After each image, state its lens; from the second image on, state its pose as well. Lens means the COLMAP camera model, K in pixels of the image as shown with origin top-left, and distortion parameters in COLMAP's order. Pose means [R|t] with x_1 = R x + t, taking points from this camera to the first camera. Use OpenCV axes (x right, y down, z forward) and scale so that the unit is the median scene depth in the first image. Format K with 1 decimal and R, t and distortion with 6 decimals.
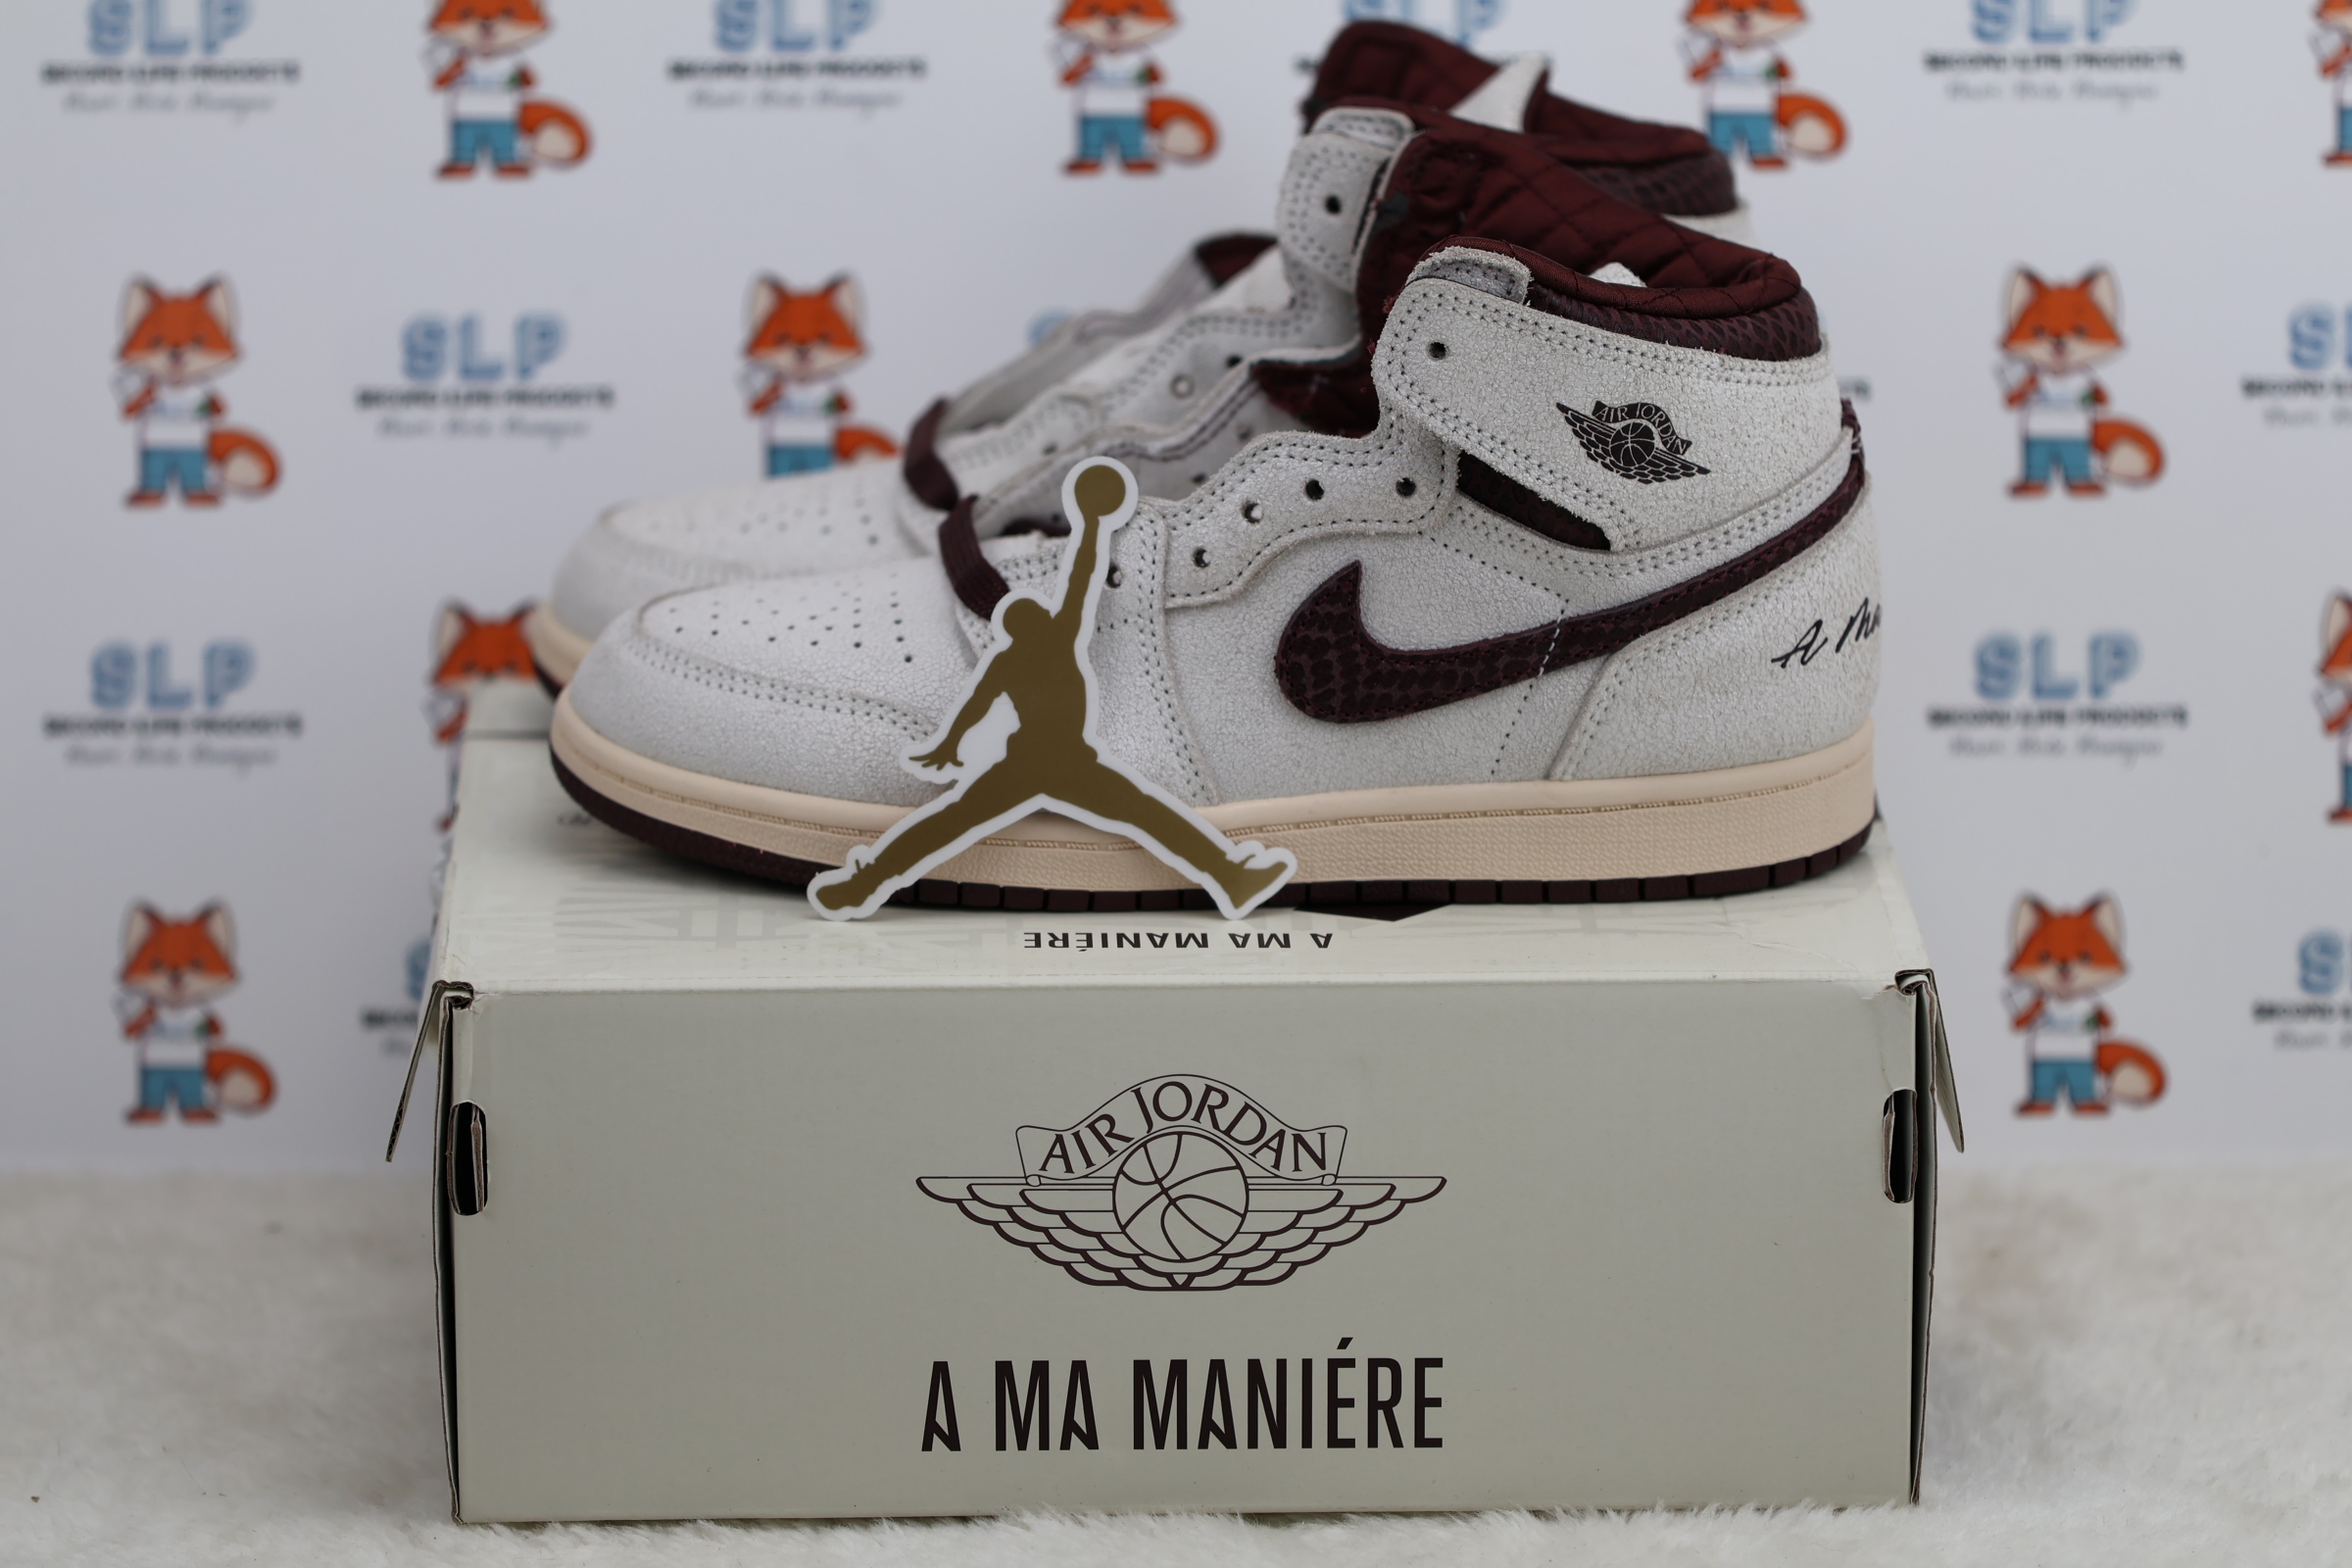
lens RADIAL K [[10847.9, 0, 1176.0], [0, 10847.9, 784.0], [0, 0, 1]] dist [0.910494, -0.942556]
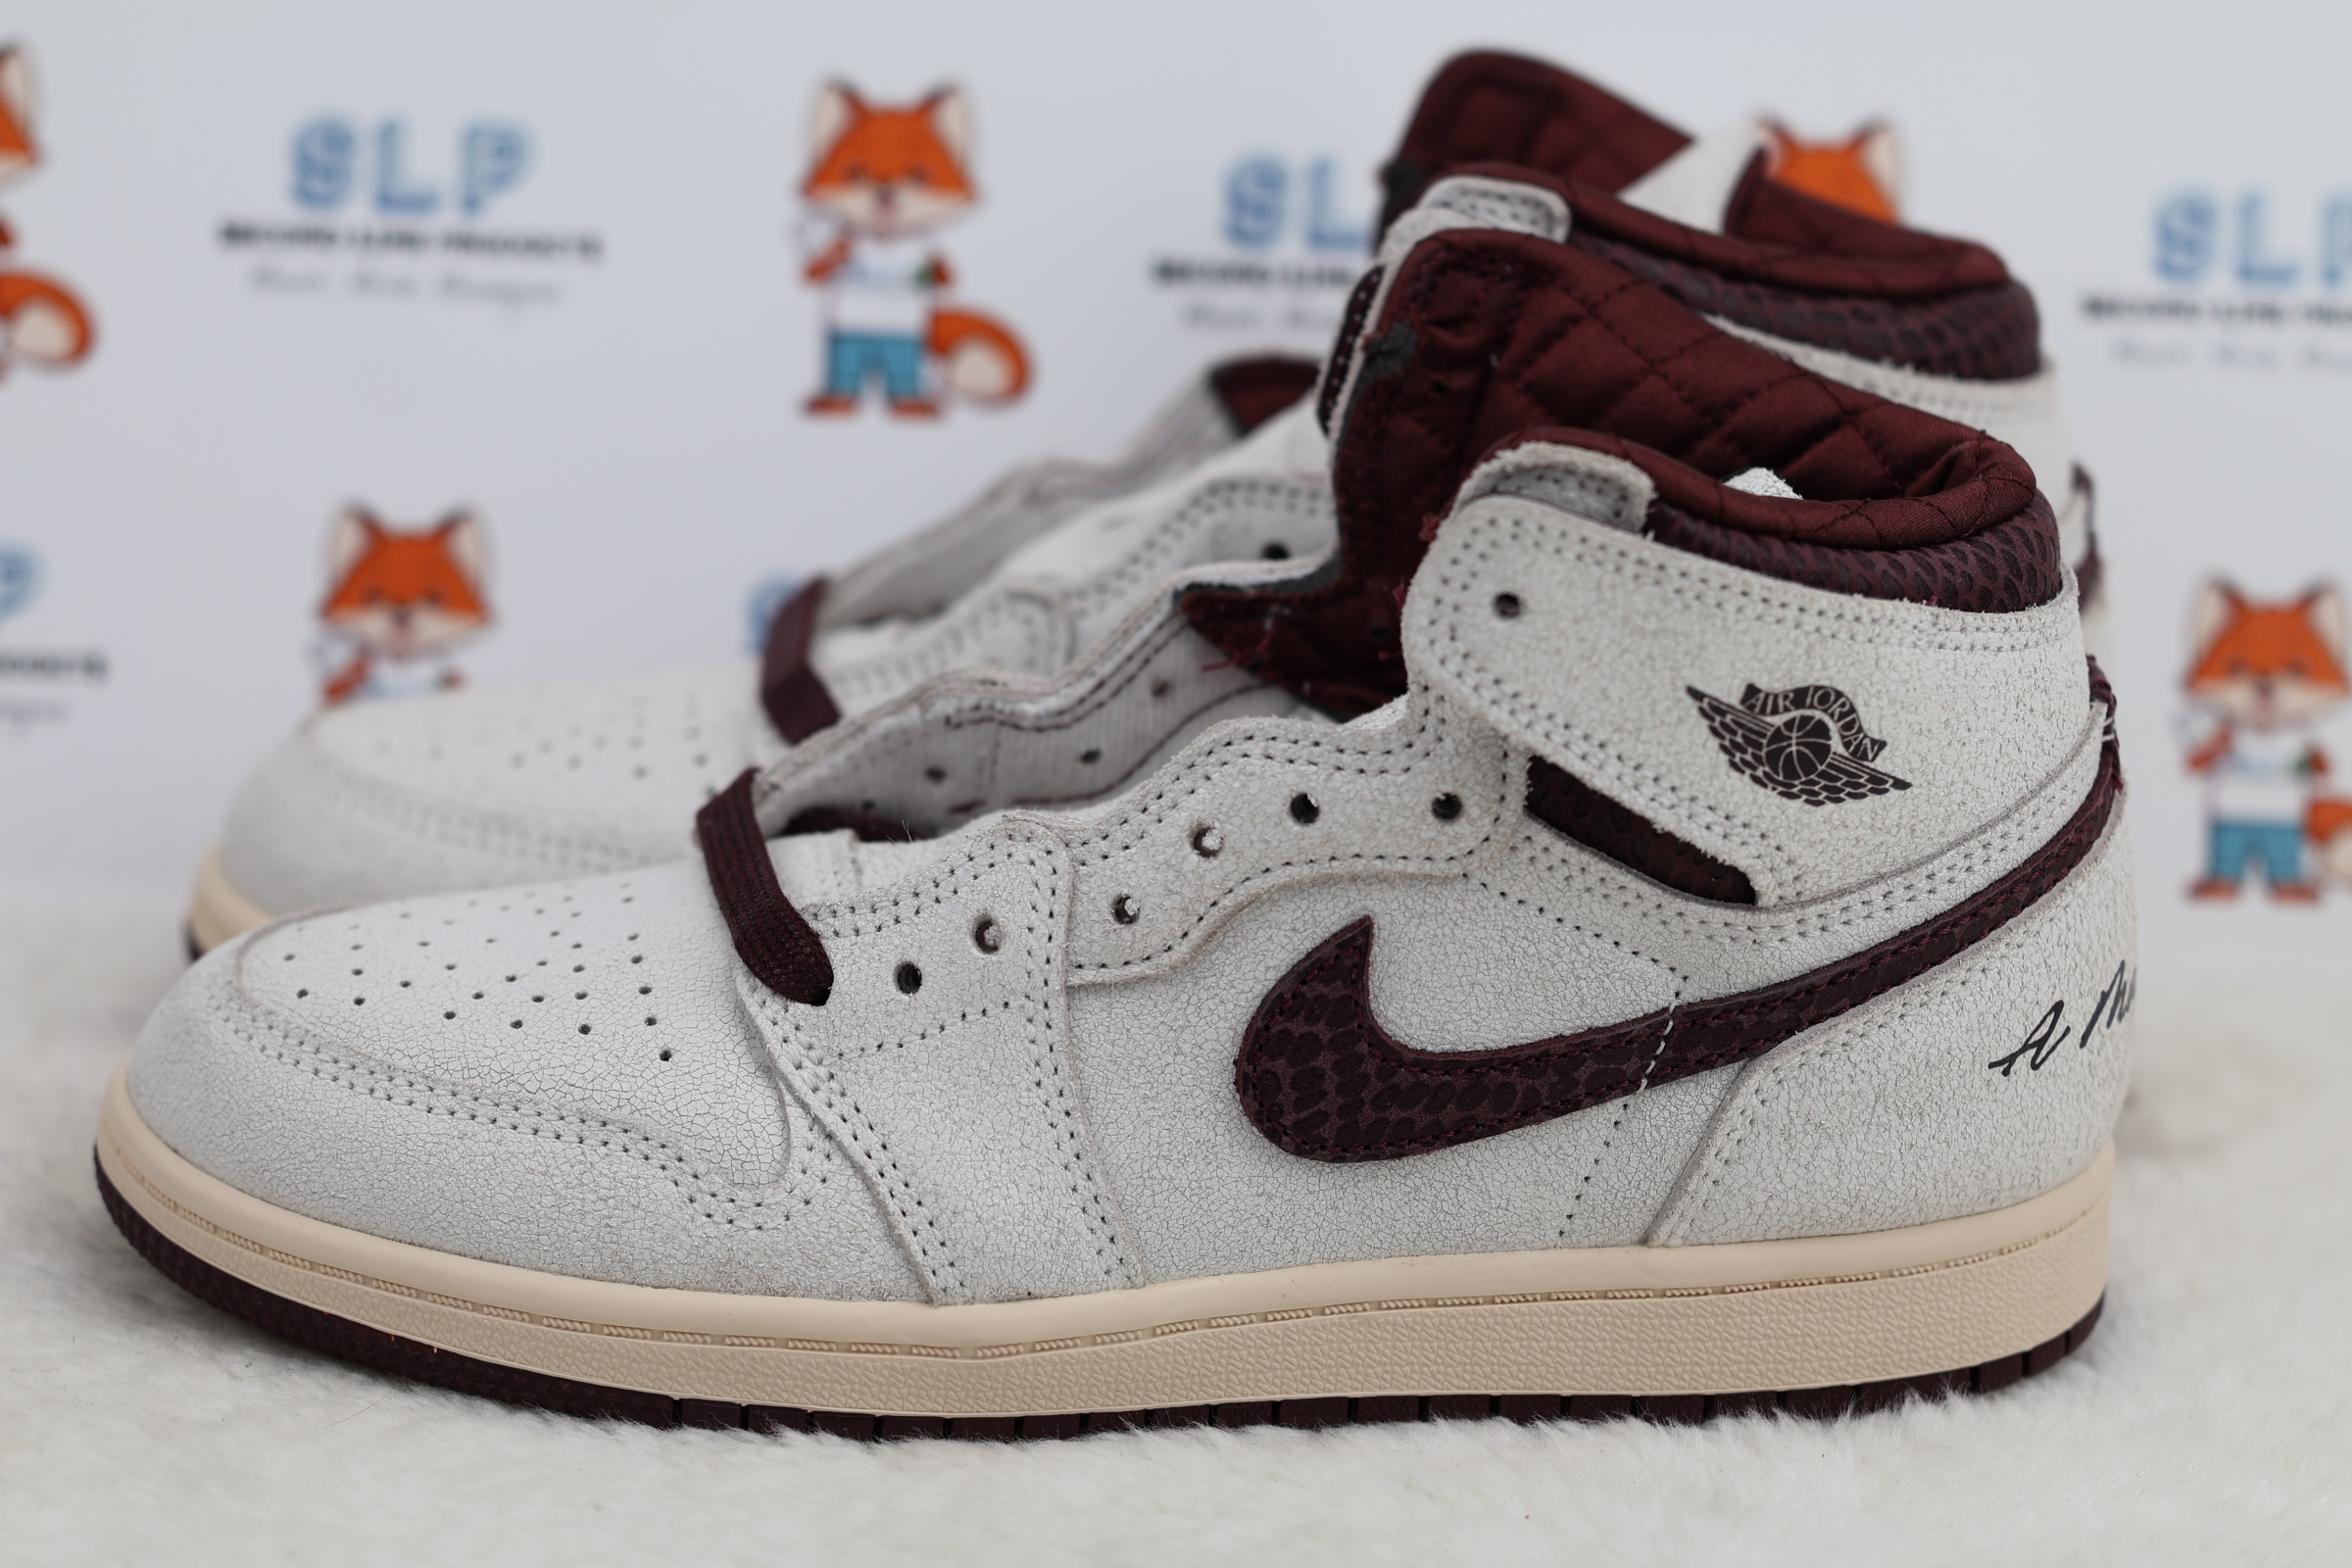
lens RADIAL K [[10974.7, 0, 1059.5], [0, 10974.7, 787.3], [0, 0, 1]] dist [-0.936575, 145.033087]
pose [[0.997707, 0.006496, 0.067372, -0.045577], [-0.009470, 0.998990, 0.043914, -0.056697], [-0.067018, -0.044451, 0.996761, 0.349501]]
